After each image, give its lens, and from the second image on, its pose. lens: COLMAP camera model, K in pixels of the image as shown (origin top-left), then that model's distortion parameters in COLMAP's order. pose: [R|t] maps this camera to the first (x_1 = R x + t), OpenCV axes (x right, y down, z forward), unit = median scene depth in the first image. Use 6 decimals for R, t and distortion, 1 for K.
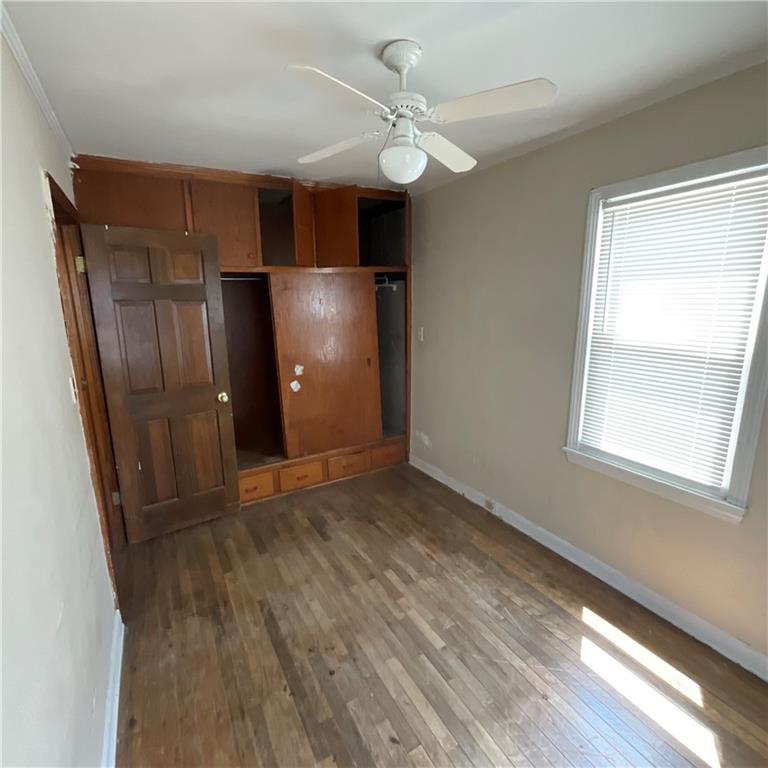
lens RADIAL K [[413.6, 0, 384.2], [0, 413.6, 386.2], [0, 0, 1]] dist [-0.005209, 0.007185]
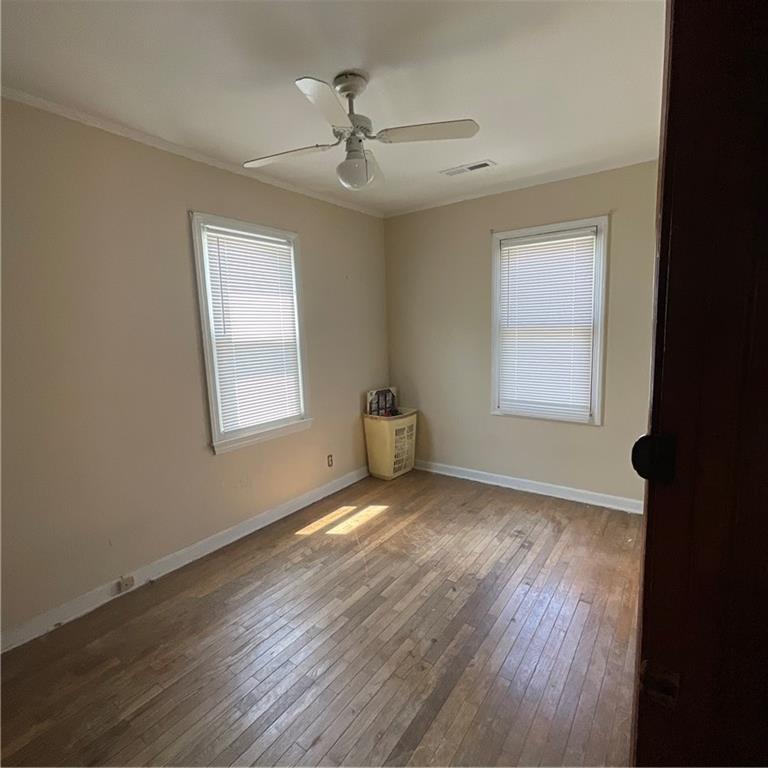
lens RADIAL K [[413.6, 0, 384.2], [0, 413.6, 382.5], [0, 0, 1]] dist [-0.005209, 0.007185]
pose [[-0.409369, -0.087761, 0.908138, -0.874886], [0.228796, 0.953683, 0.195299, -0.137896], [-0.883215, 0.287728, -0.370329, 1.195928]]
